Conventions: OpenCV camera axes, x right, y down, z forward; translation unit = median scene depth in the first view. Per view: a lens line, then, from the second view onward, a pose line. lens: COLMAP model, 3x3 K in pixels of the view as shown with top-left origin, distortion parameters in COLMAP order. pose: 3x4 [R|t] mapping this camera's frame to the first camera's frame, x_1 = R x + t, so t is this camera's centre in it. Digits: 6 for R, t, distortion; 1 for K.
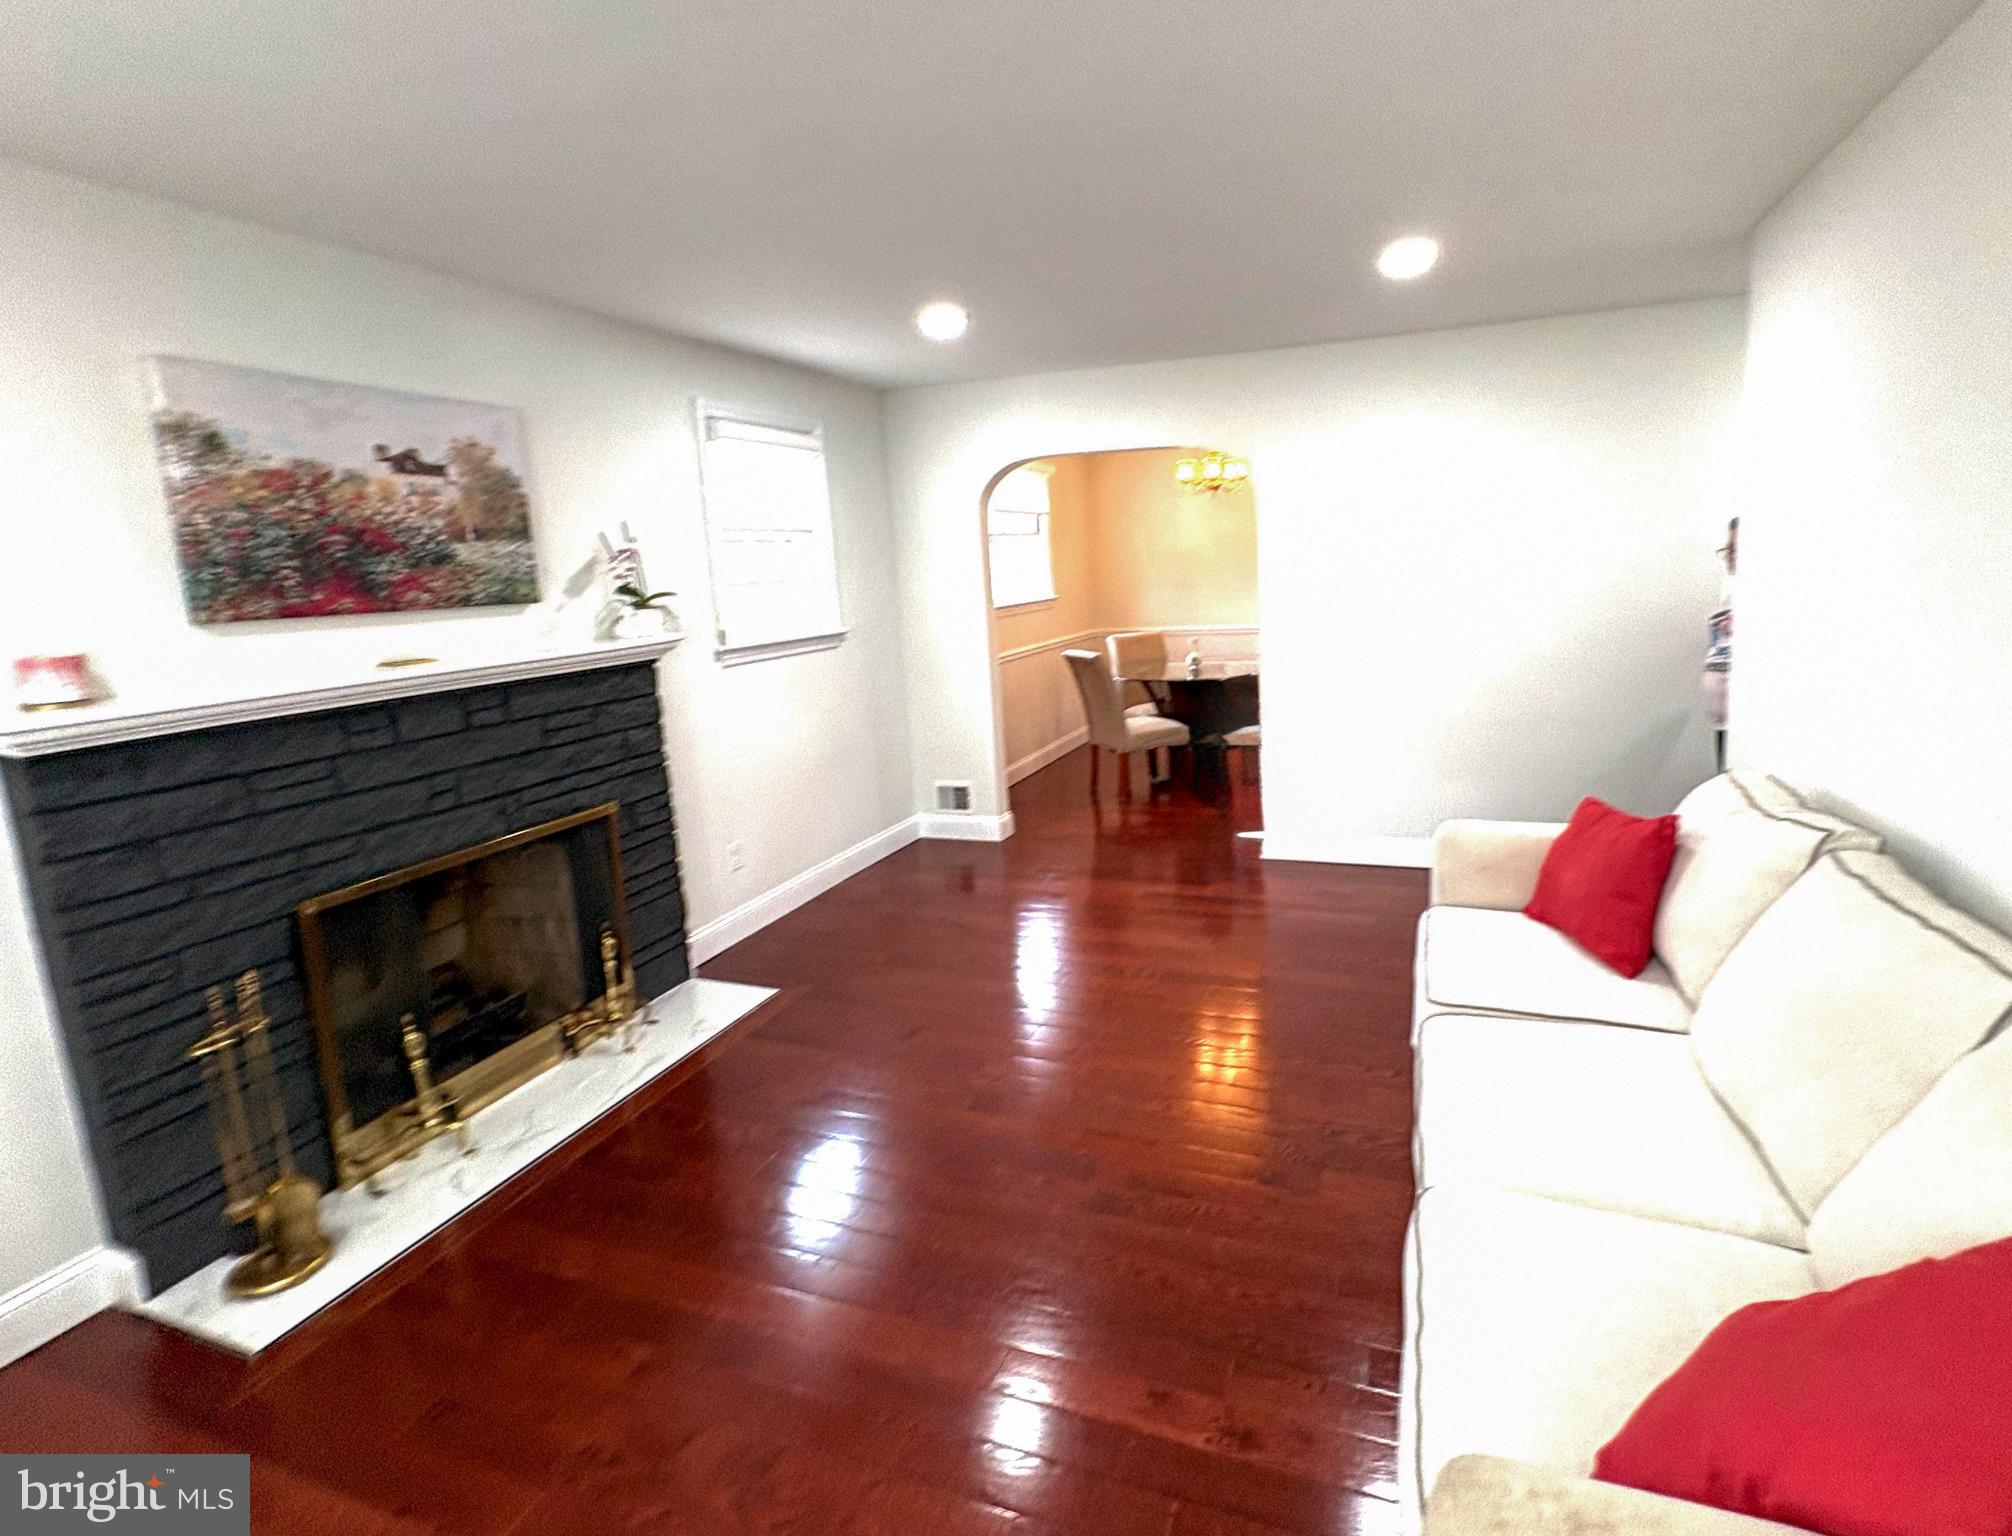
lens RADIAL K [[932.3, 0, 1085.8], [0, 932.3, 707.2], [0, 0, 1]] dist [-0.000289, 0.000259]
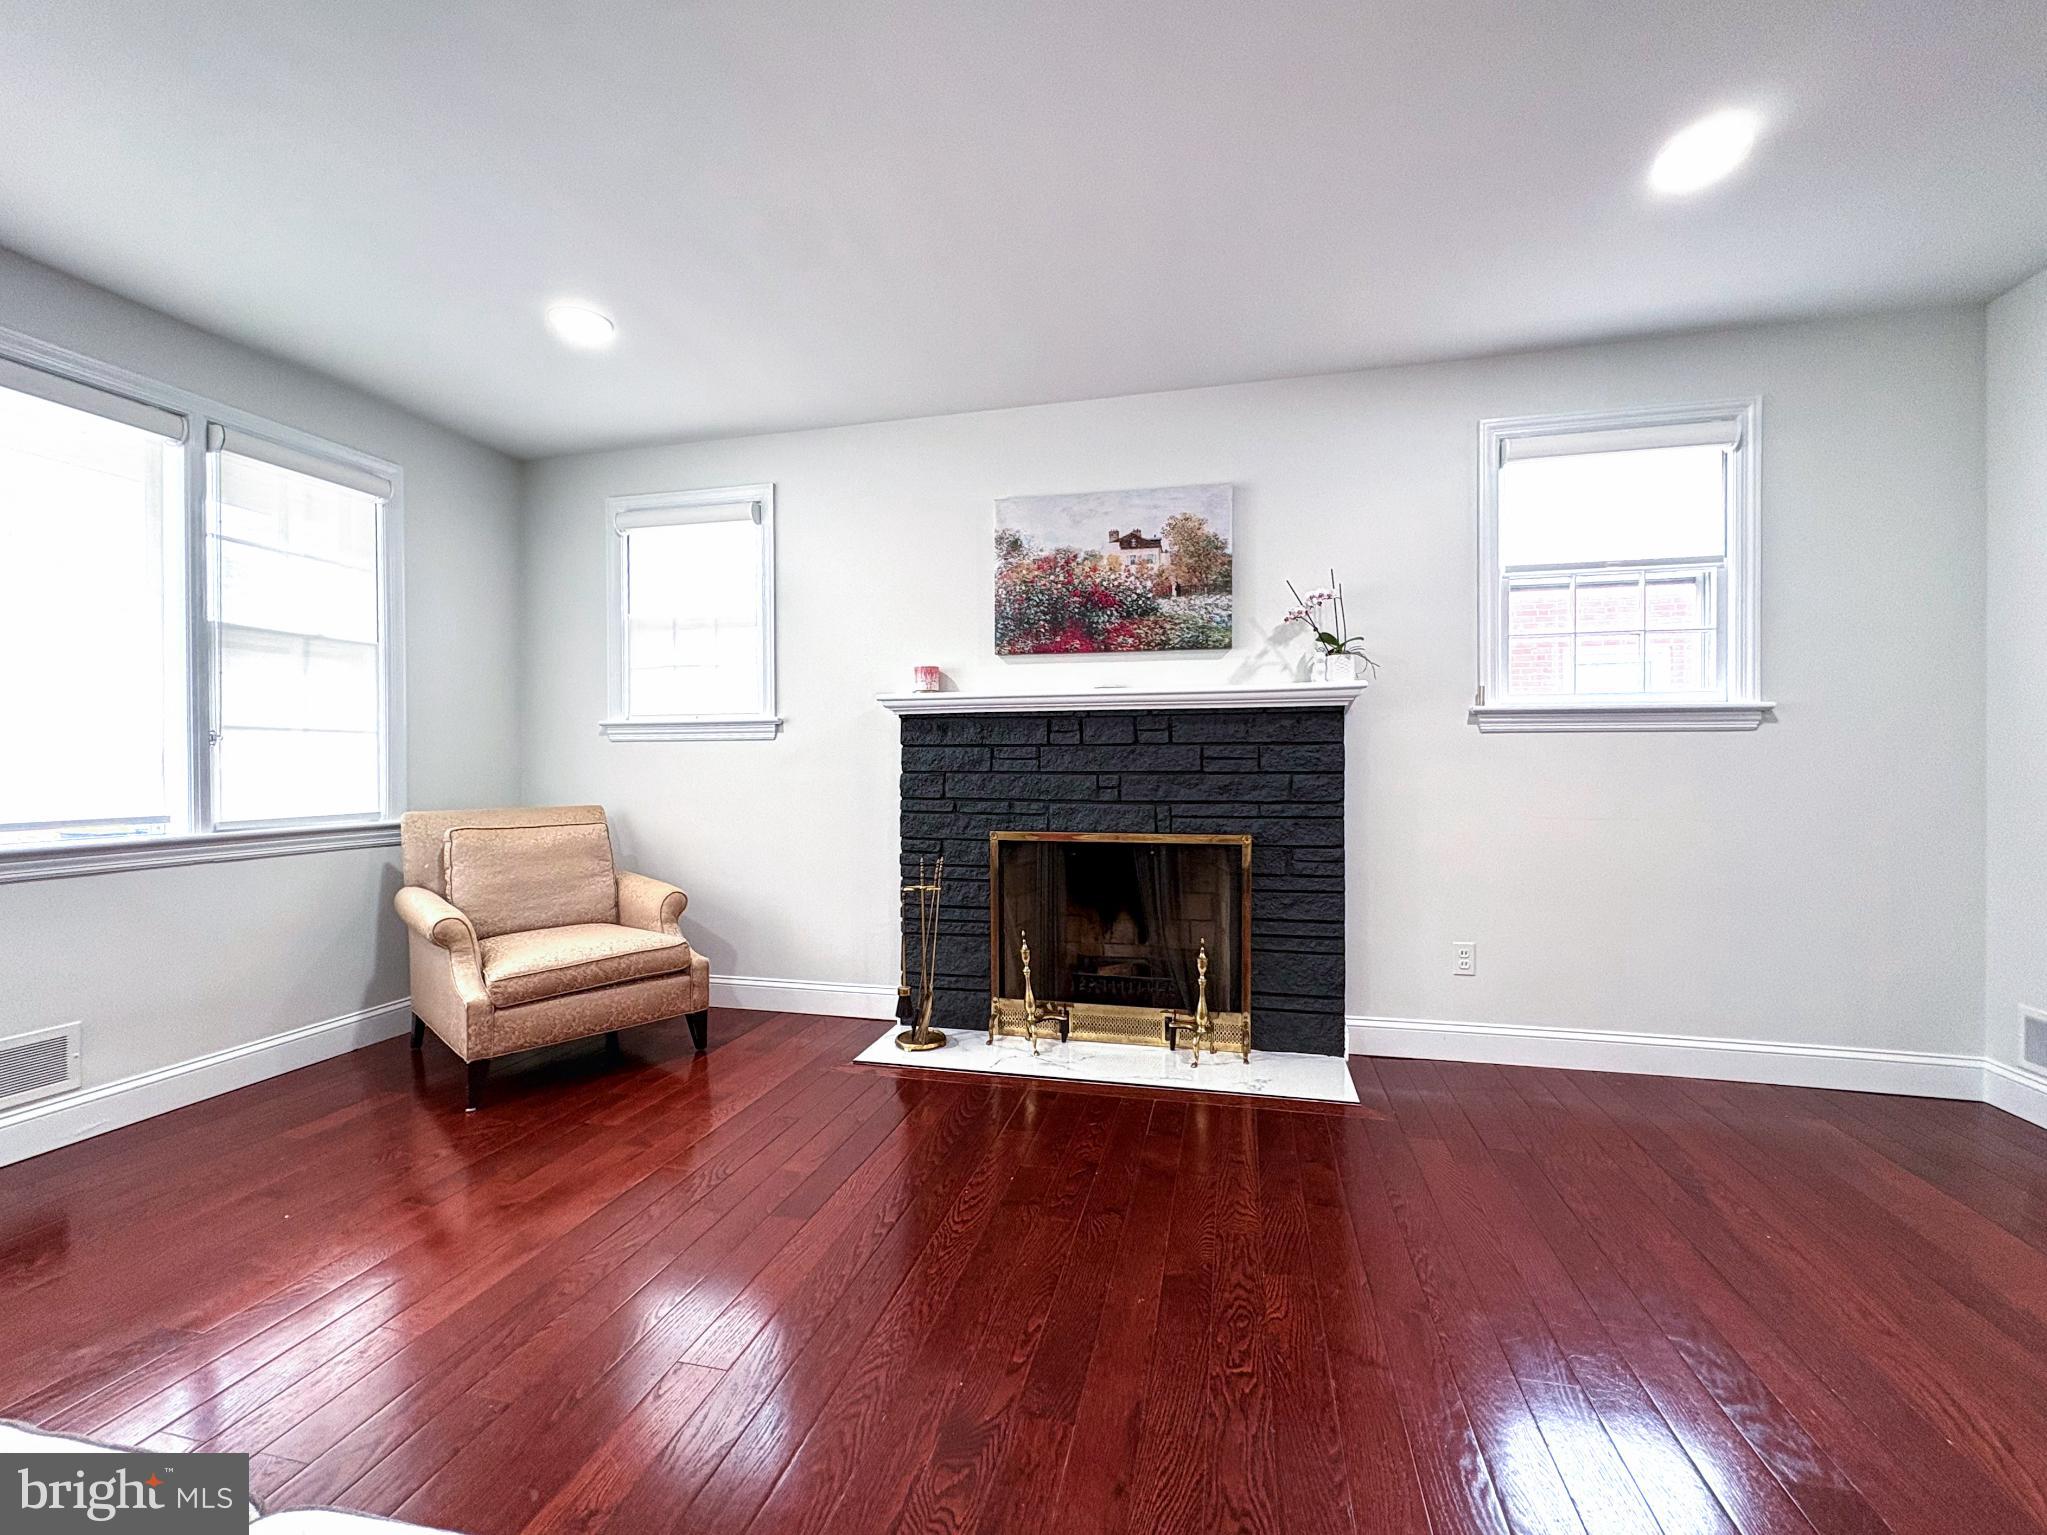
lens RADIAL K [[868.0, 0, 1030.3], [0, 868.0, 767.0], [0, 0, 1]] dist [-0.006267, 0.000373]
pose [[0.110675, 0.055650, -0.992297, 0.509461], [-0.157681, 0.986768, 0.037753, 0.034234], [0.981268, 0.152288, 0.117985, 0.755845]]
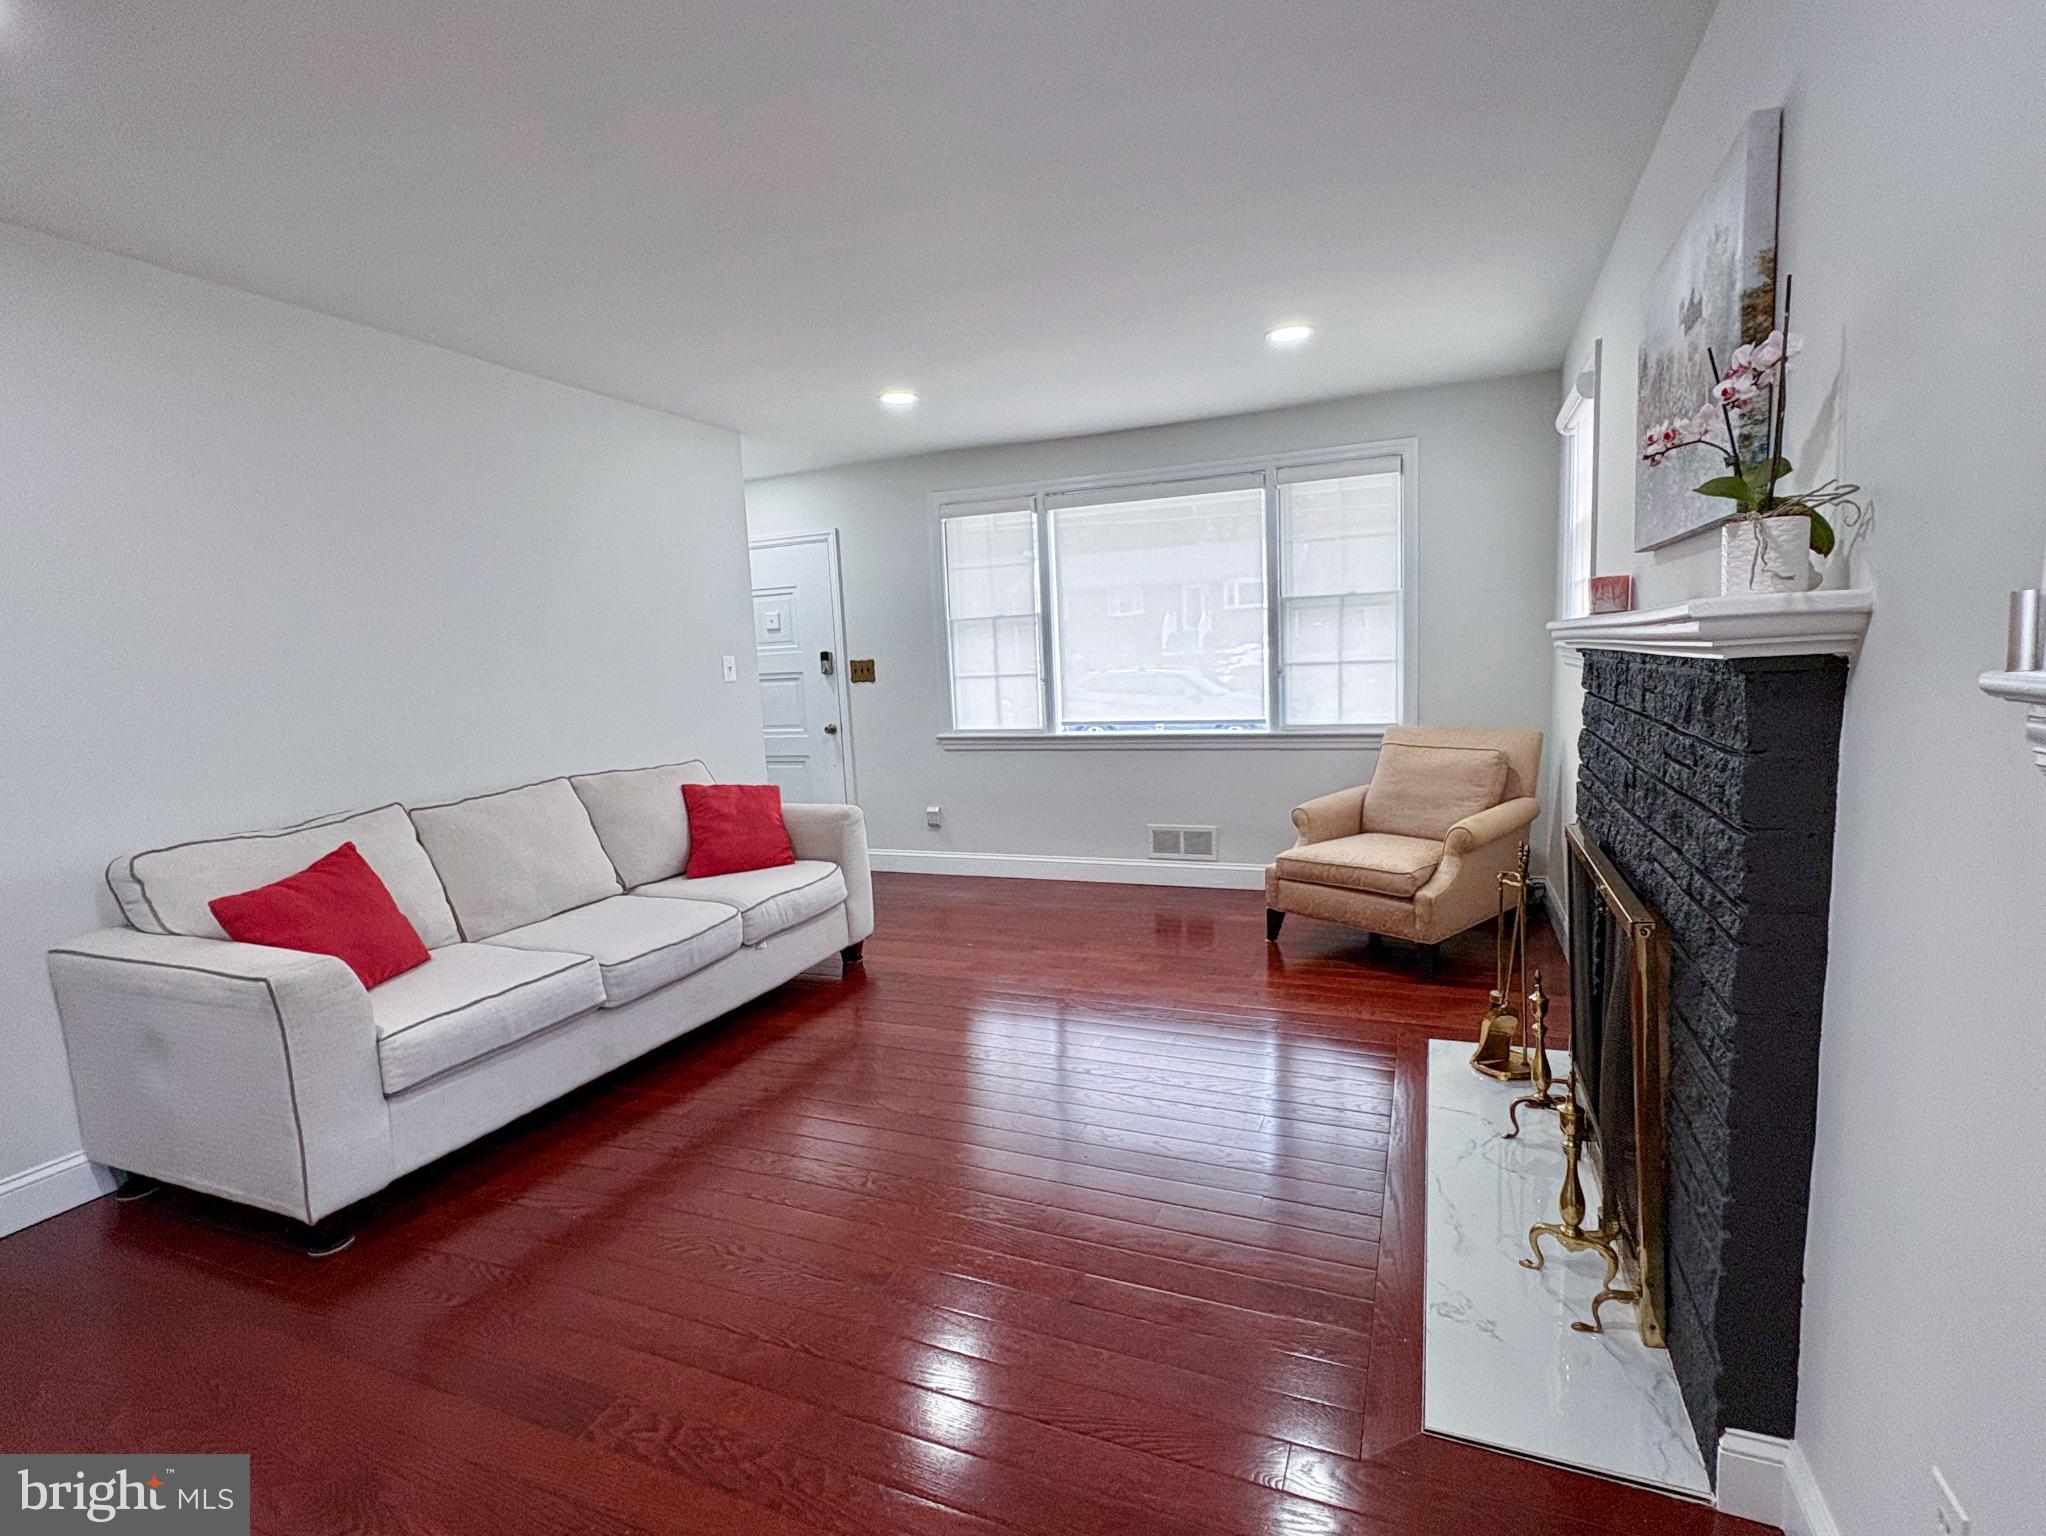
lens RADIAL K [[975.1, 0, 1016.3], [0, 975.1, 777.7], [0, 0, 1]] dist [-0.001477, -0.000031]
pose [[-0.993725, 0.085817, 0.071743, -0.255474], [0.102503, 0.955394, 0.276976, -0.185138], [-0.044773, 0.282592, -0.958195, 1.792400]]
